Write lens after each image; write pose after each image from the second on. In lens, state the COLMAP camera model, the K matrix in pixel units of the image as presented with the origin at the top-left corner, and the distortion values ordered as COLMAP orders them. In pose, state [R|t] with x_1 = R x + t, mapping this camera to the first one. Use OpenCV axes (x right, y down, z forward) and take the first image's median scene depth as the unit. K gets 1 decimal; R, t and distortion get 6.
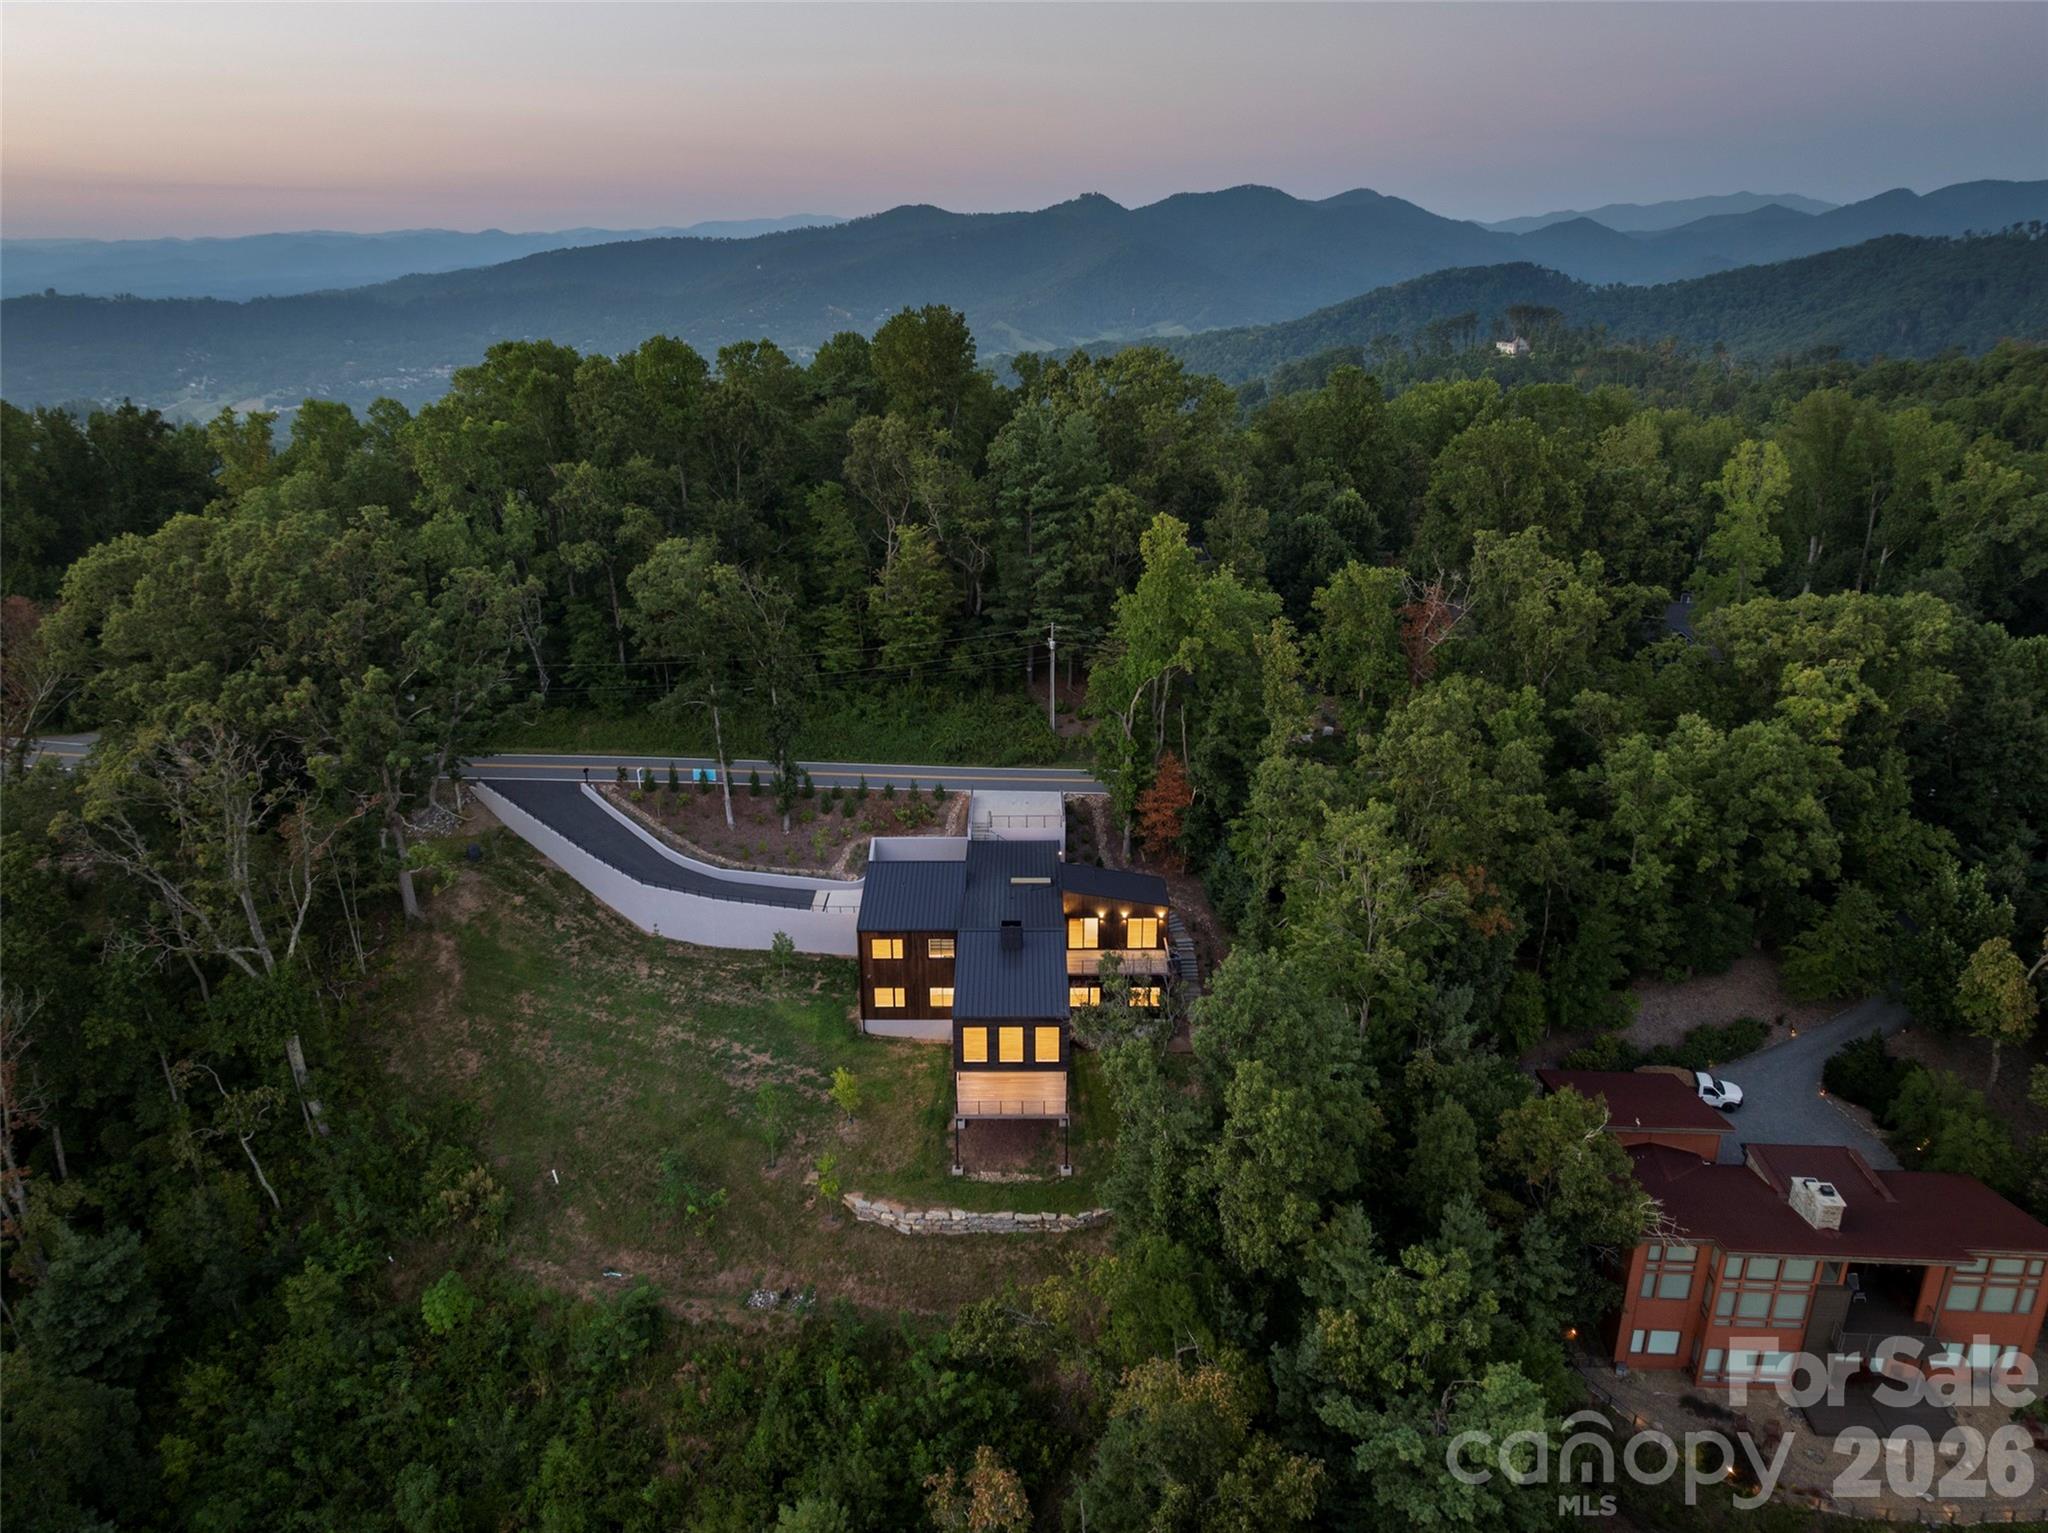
lens RADIAL K [[1451.5, 0, 1024.0], [0, 1451.5, 766.5], [0, 0, 1]] dist [-0.051323, 0.028437]
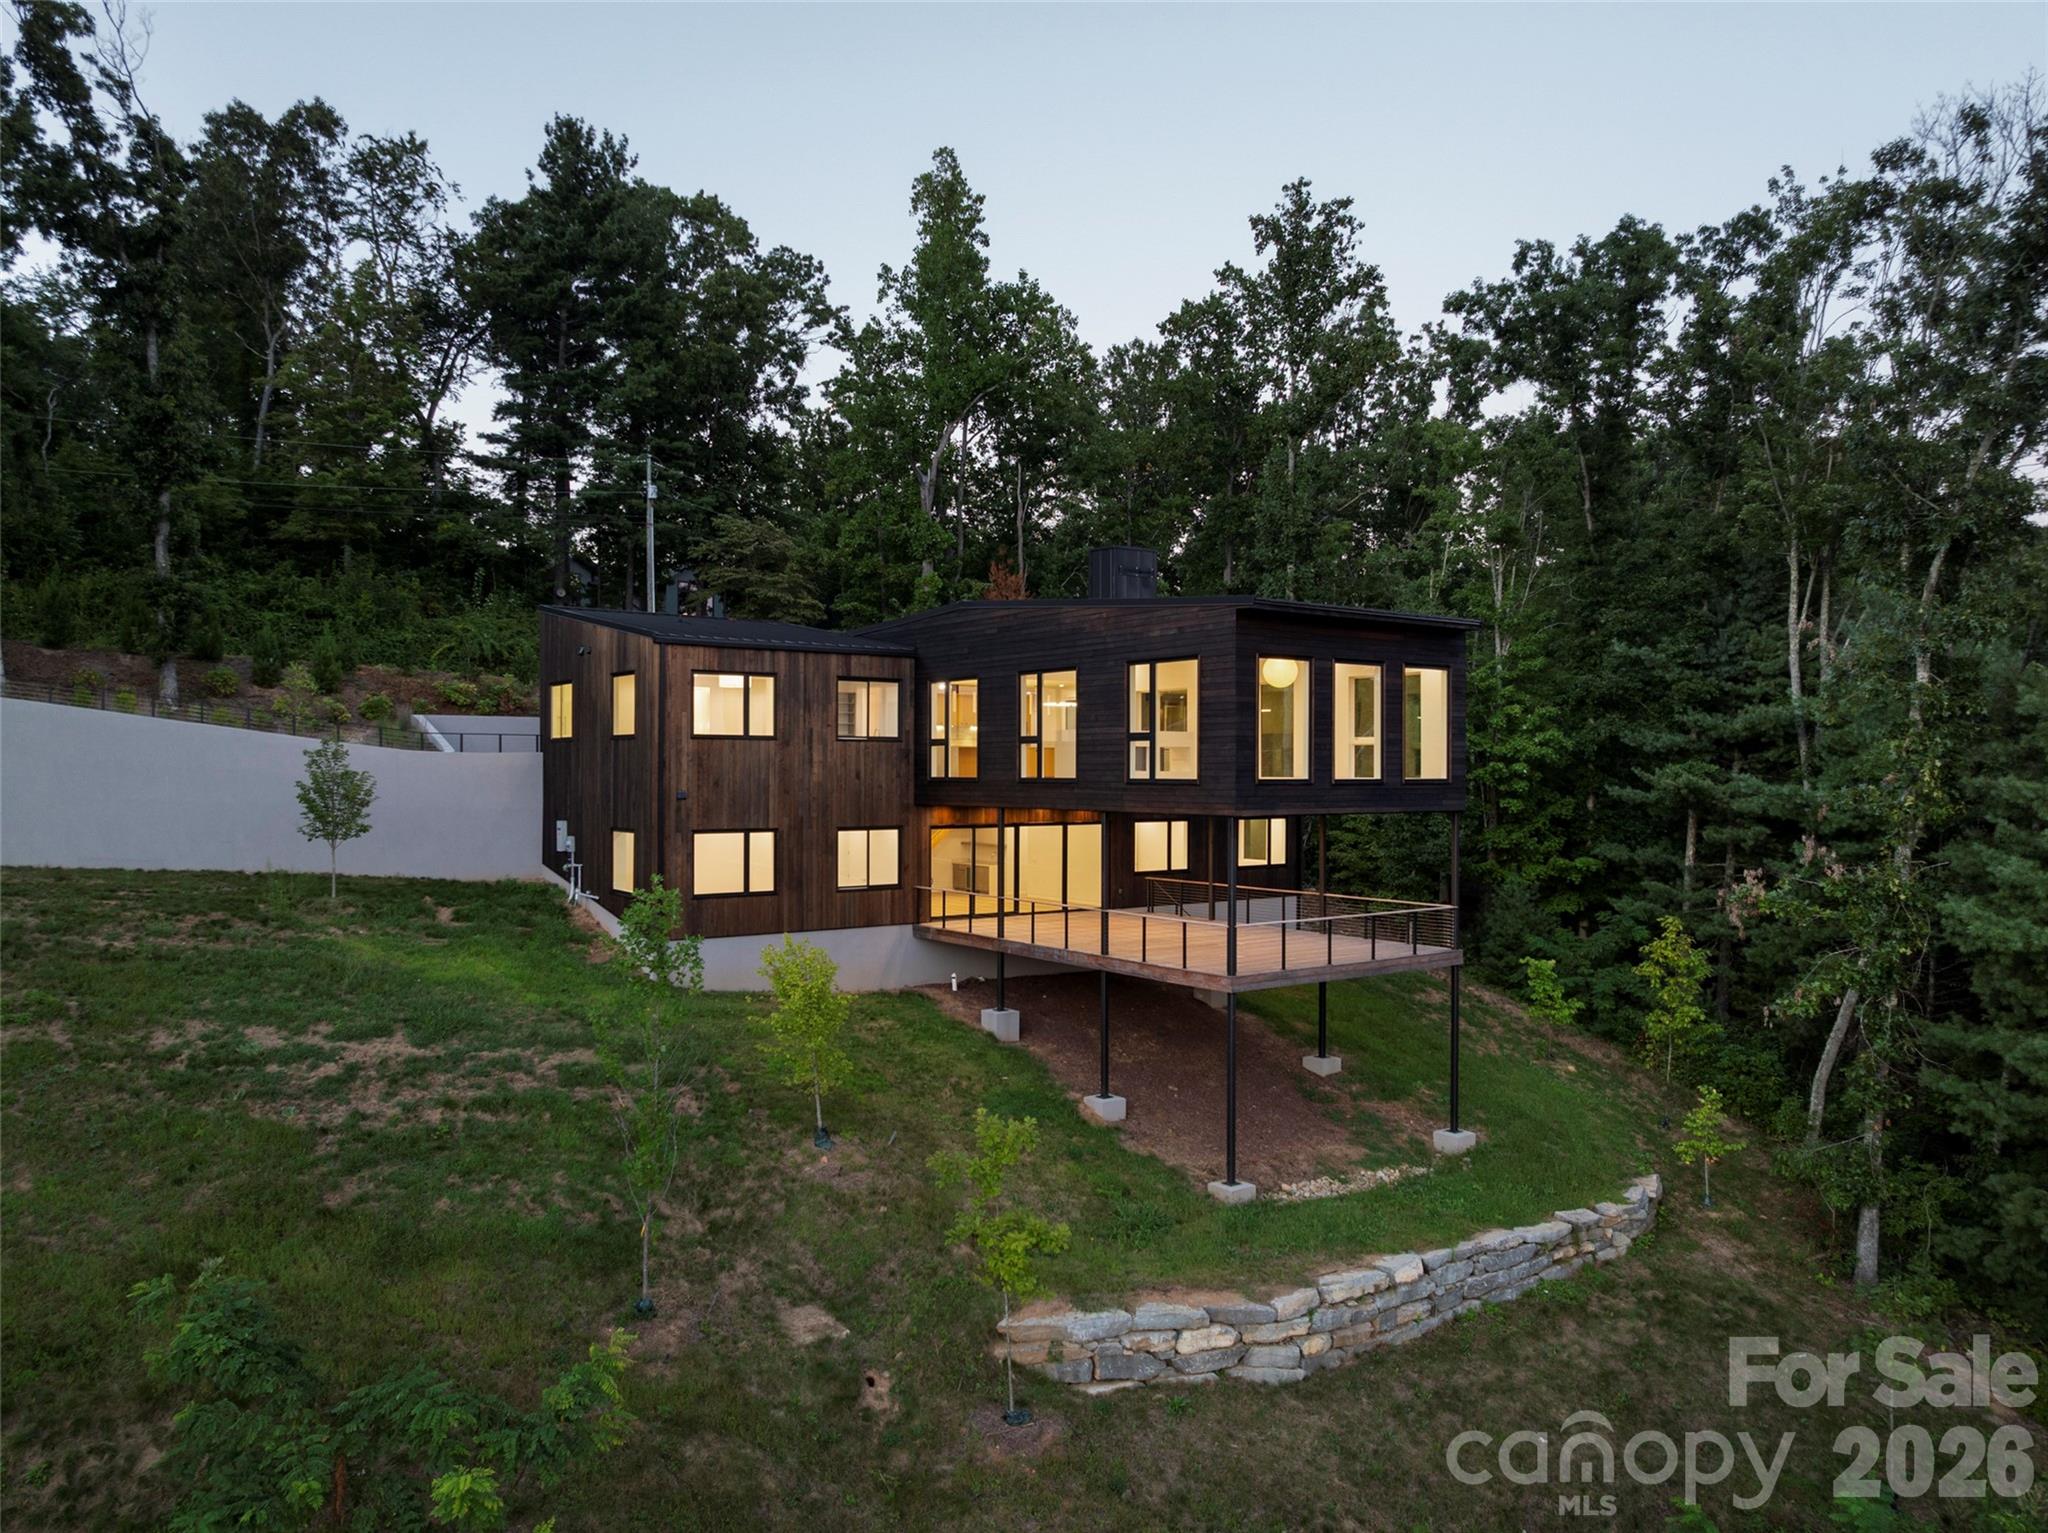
lens RADIAL K [[1459.0, 0, 1029.1], [0, 1459.0, 750.8], [0, 0, 1]] dist [-0.012044, -0.063272]
pose [[0.806673, 0.012947, 0.590856, -0.240430], [0.198344, 0.935845, -0.291298, 0.248561], [-0.556721, 0.352175, 0.752353, 0.690612]]
